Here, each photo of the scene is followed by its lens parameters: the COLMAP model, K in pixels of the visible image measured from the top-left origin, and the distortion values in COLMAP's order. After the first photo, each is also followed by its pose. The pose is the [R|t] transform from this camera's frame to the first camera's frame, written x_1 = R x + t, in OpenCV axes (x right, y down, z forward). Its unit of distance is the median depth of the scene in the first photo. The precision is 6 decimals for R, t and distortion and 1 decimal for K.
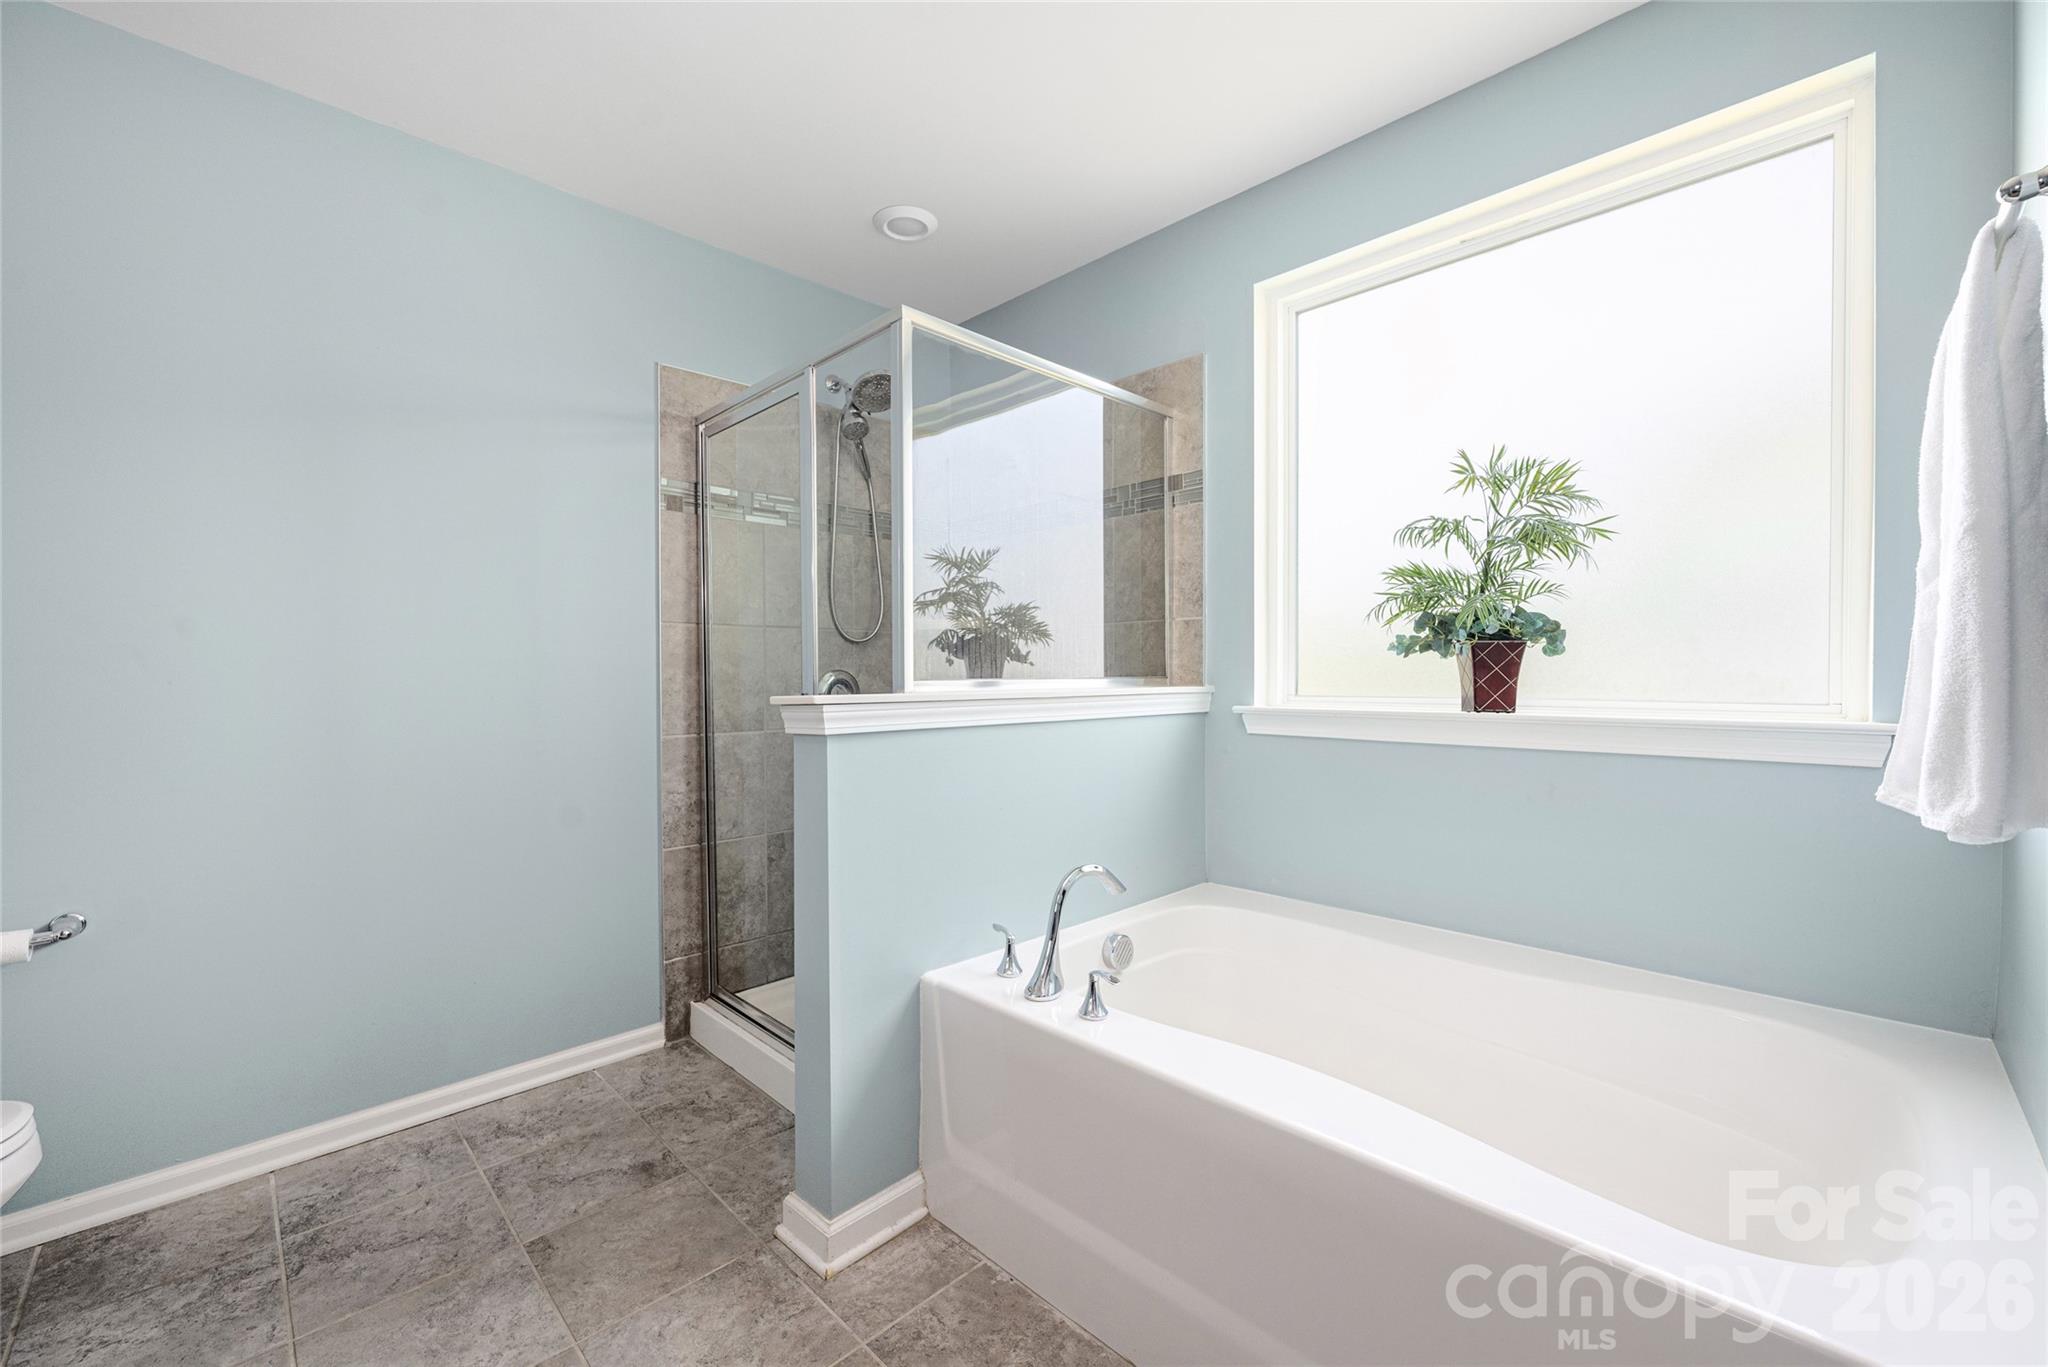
lens RADIAL K [[824.4, 0, 1017.3], [0, 824.4, 688.0], [0, 0, 1]] dist [-0.000151, -0.000019]
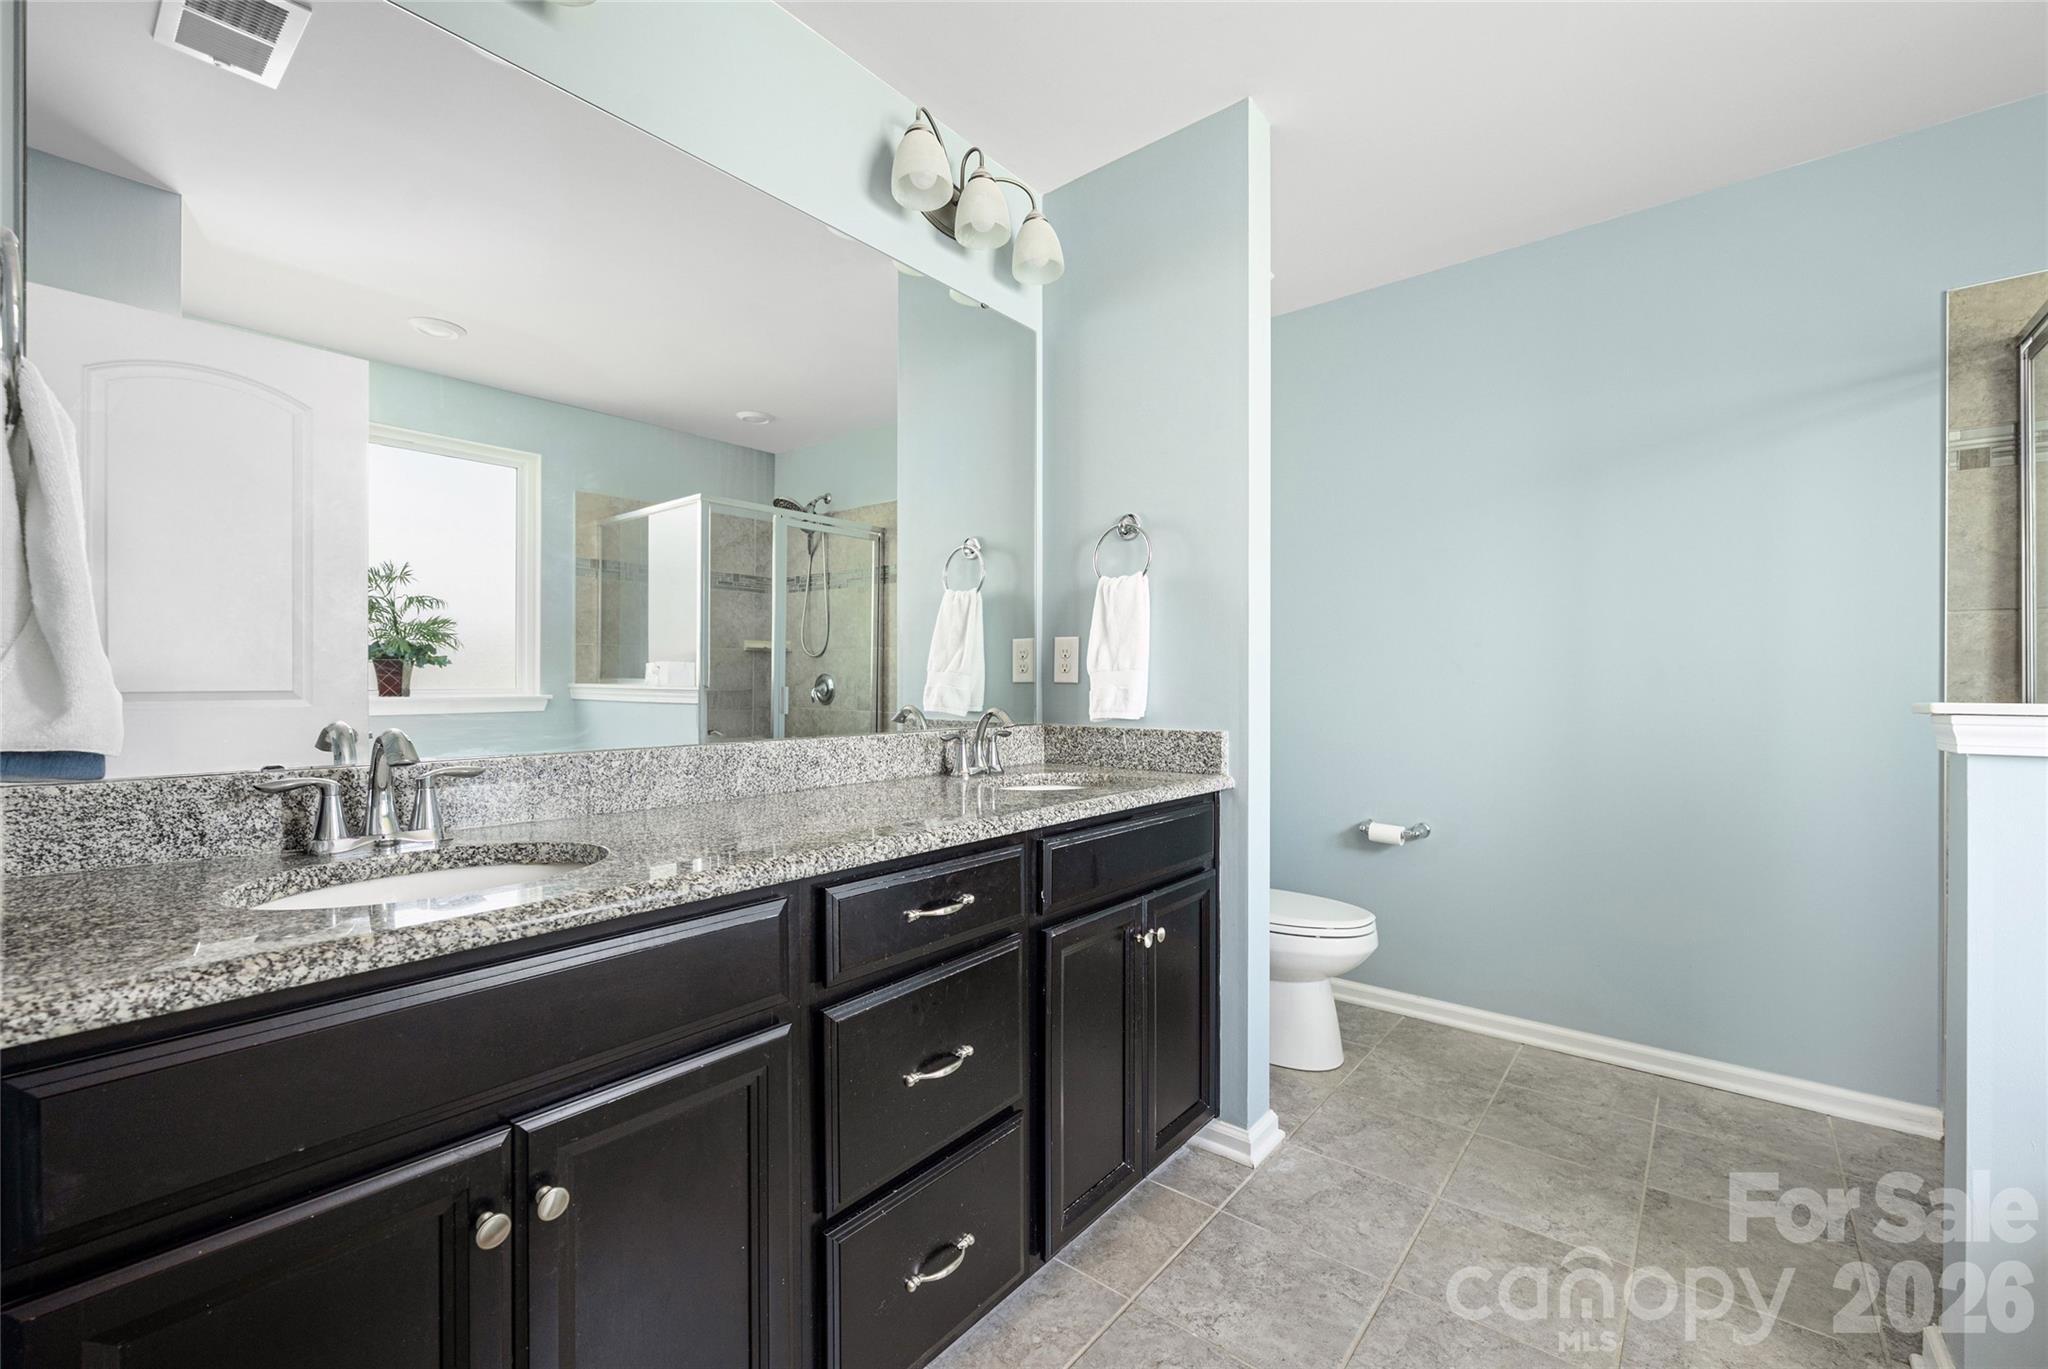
lens RADIAL K [[824.4, 0, 1016.4], [0, 824.4, 682.9], [0, 0, 1]] dist [-0.000151, -0.000019]
pose [[0.104546, 0.004296, -0.994511, 0.342419], [-0.015913, 0.999870, 0.002646, 0.001919], [0.994393, 0.015549, 0.104601, 0.018179]]
